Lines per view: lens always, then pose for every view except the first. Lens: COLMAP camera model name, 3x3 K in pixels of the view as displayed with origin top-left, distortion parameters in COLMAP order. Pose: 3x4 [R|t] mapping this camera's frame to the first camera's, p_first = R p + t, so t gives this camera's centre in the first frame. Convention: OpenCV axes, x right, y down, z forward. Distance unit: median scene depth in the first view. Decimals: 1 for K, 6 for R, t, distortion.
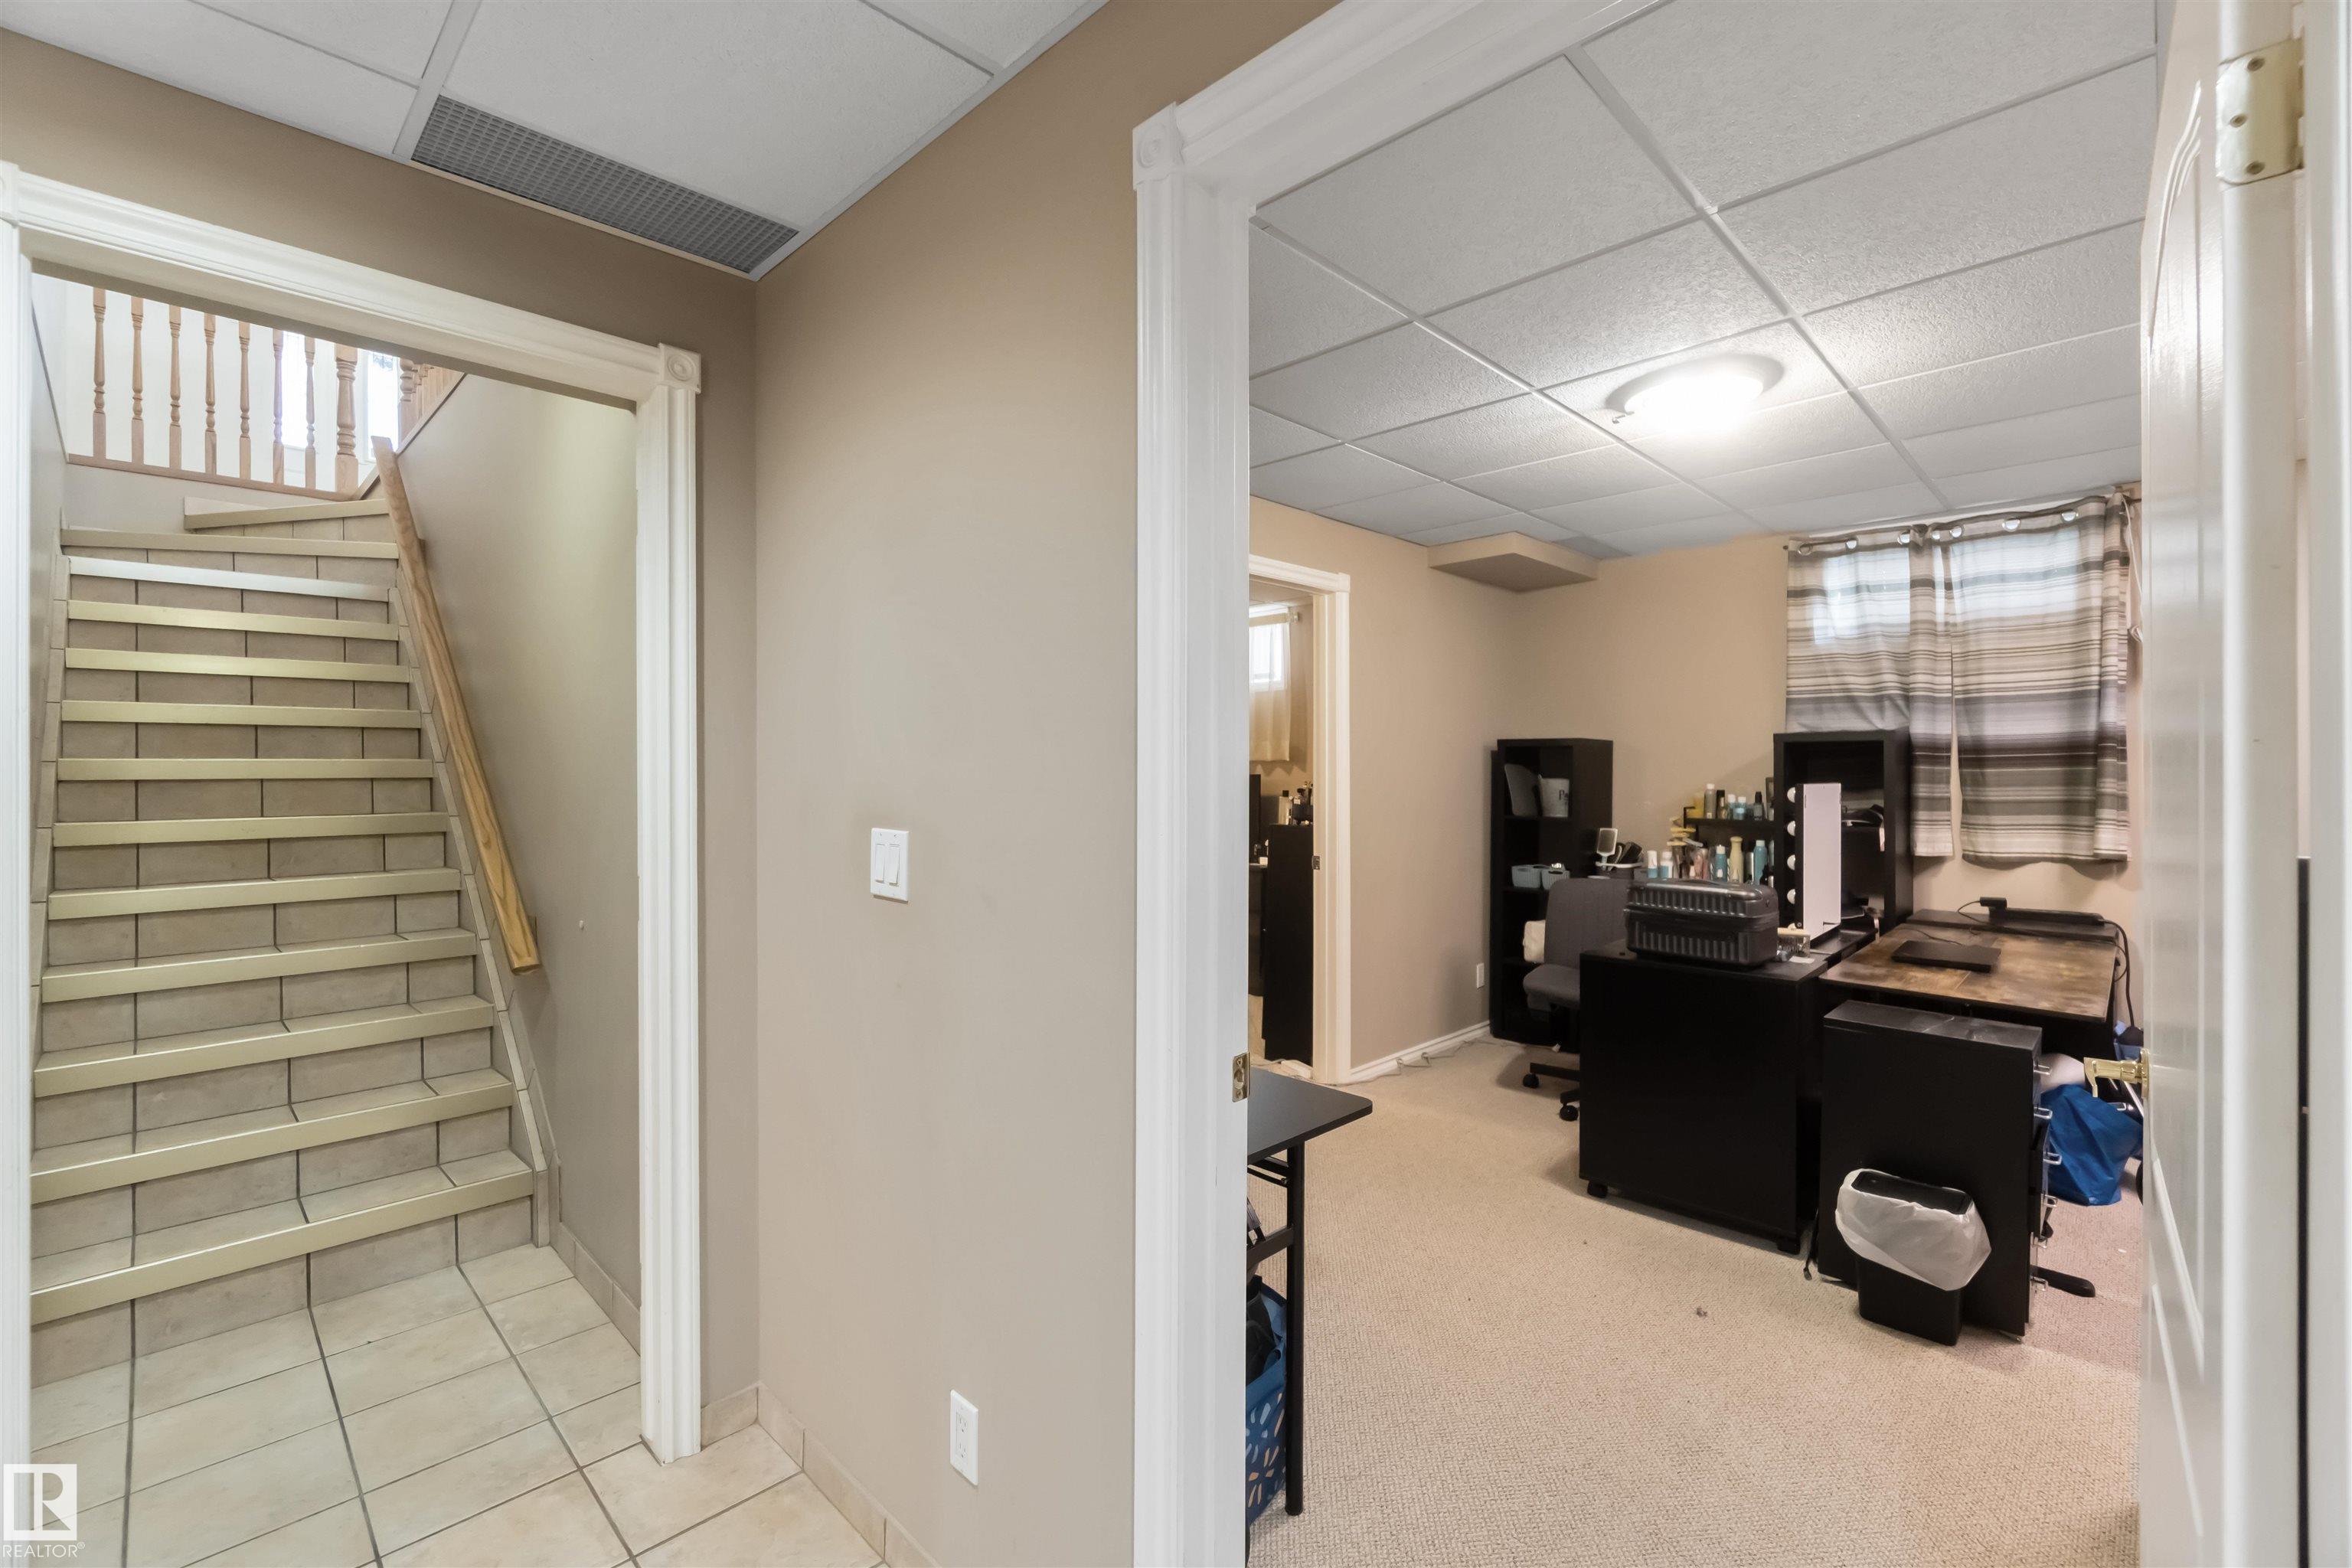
lens RADIAL K [[1015.6, 0, 1170.4], [0, 1015.6, 770.5], [0, 0, 1]] dist [-0.003213, 0.000103]
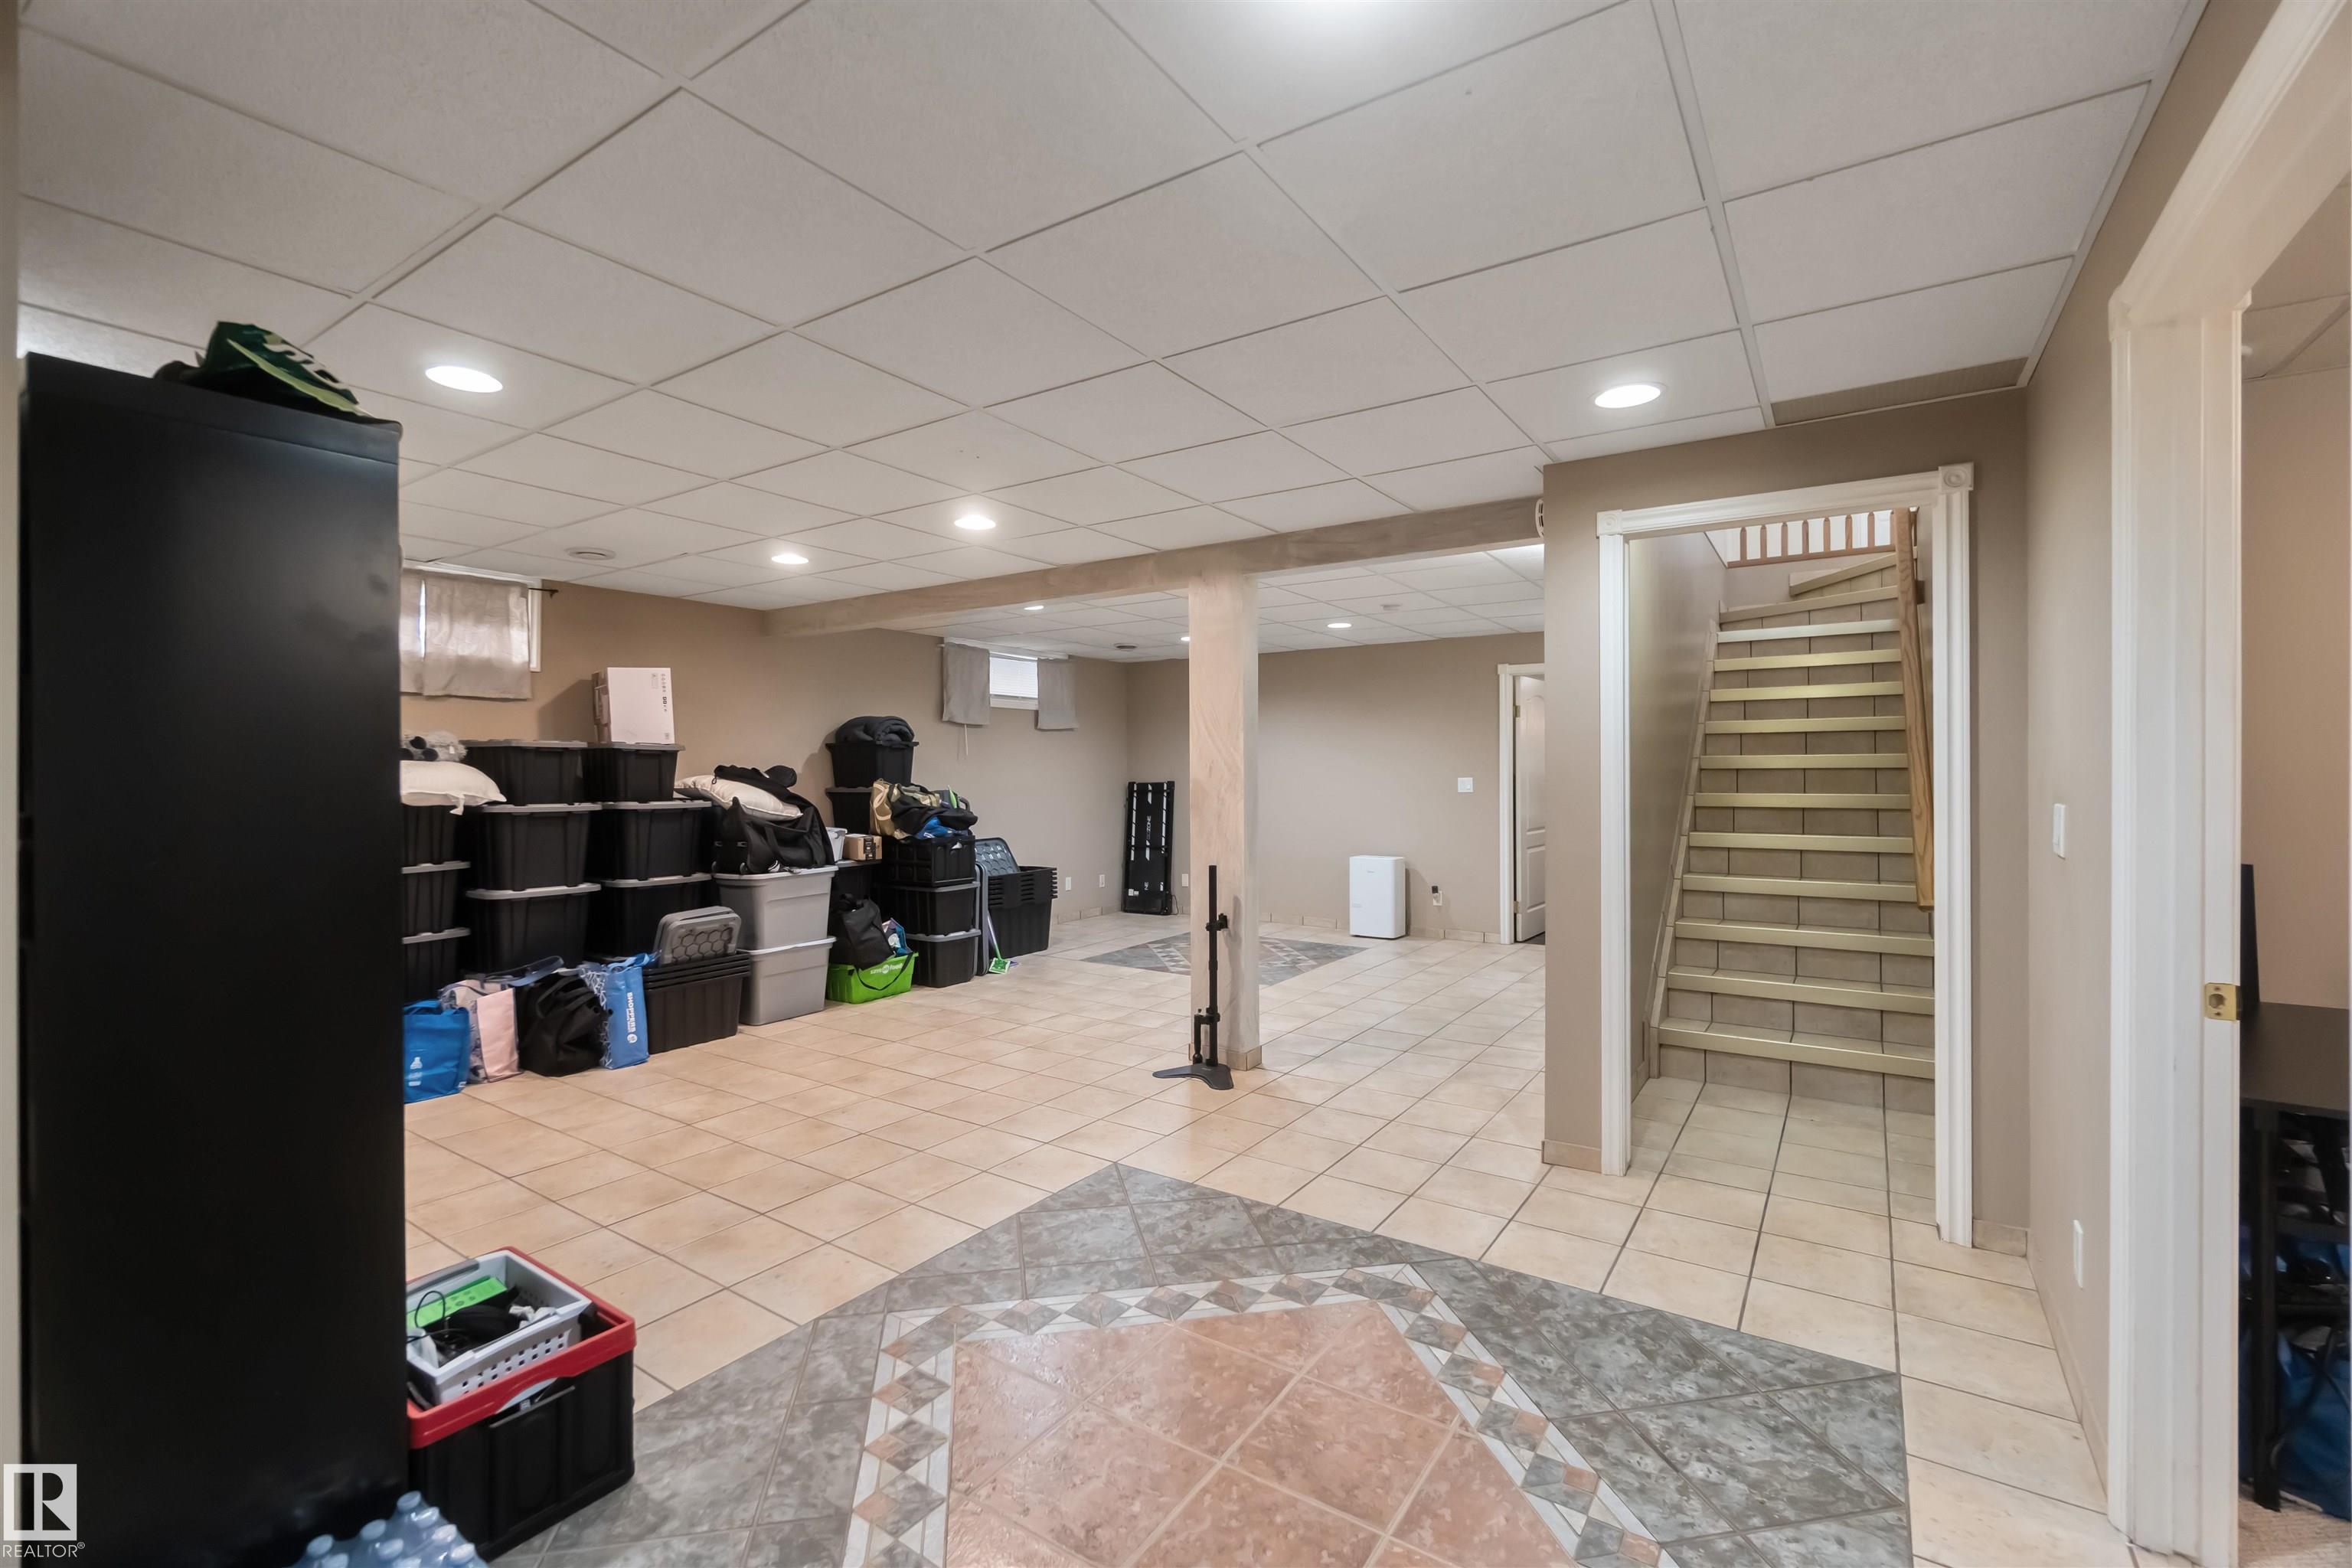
lens RADIAL K [[1015.6, 0, 1157.6], [0, 1015.6, 768.8], [0, 0, 1]] dist [-0.003213, 0.000103]
pose [[0.173936, 0.002192, -0.984754, 0.360631], [0.003913, 0.999988, 0.002917, 0.000960], [0.984749, -0.004360, 0.173926, -0.174783]]
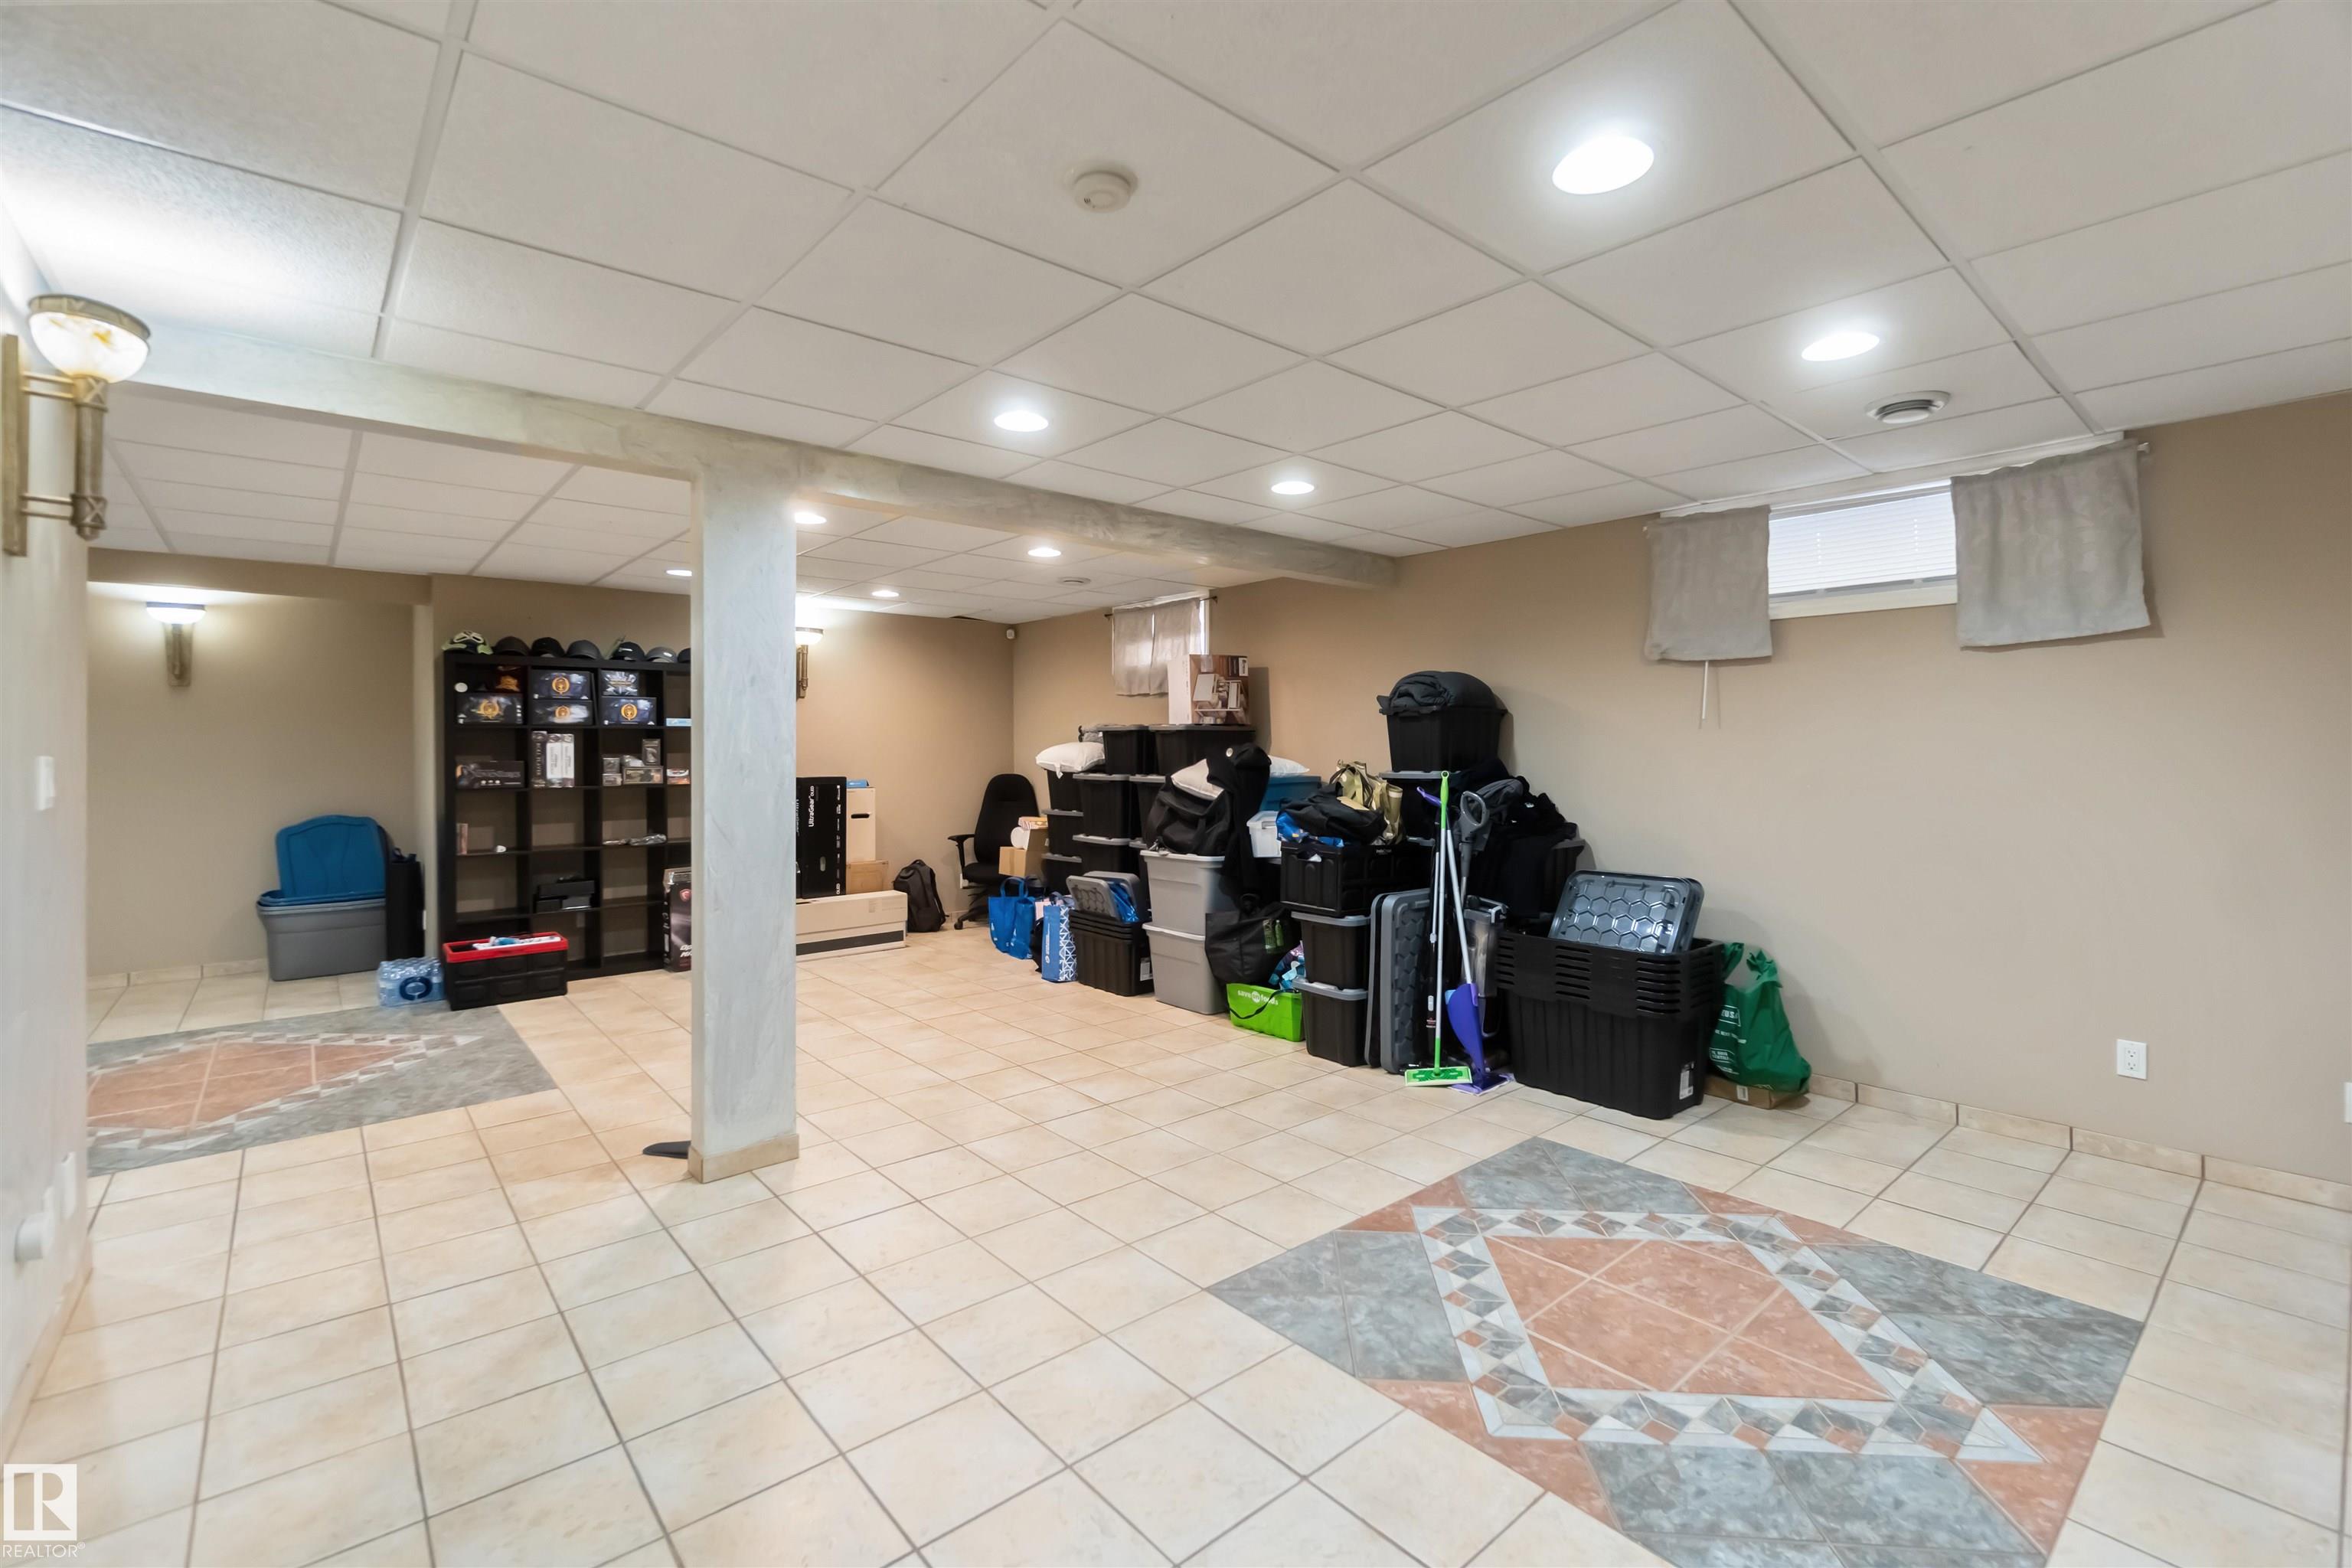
lens RADIAL K [[1015.6, 0, 1179.3], [0, 1015.6, 762.2], [0, 0, 1]] dist [-0.003213, 0.000103]
pose [[-0.997295, 0.005639, 0.073281, -1.199409], [0.006661, 0.999884, 0.013716, 0.004522], [-0.073195, 0.014167, -0.997217, 0.903574]]
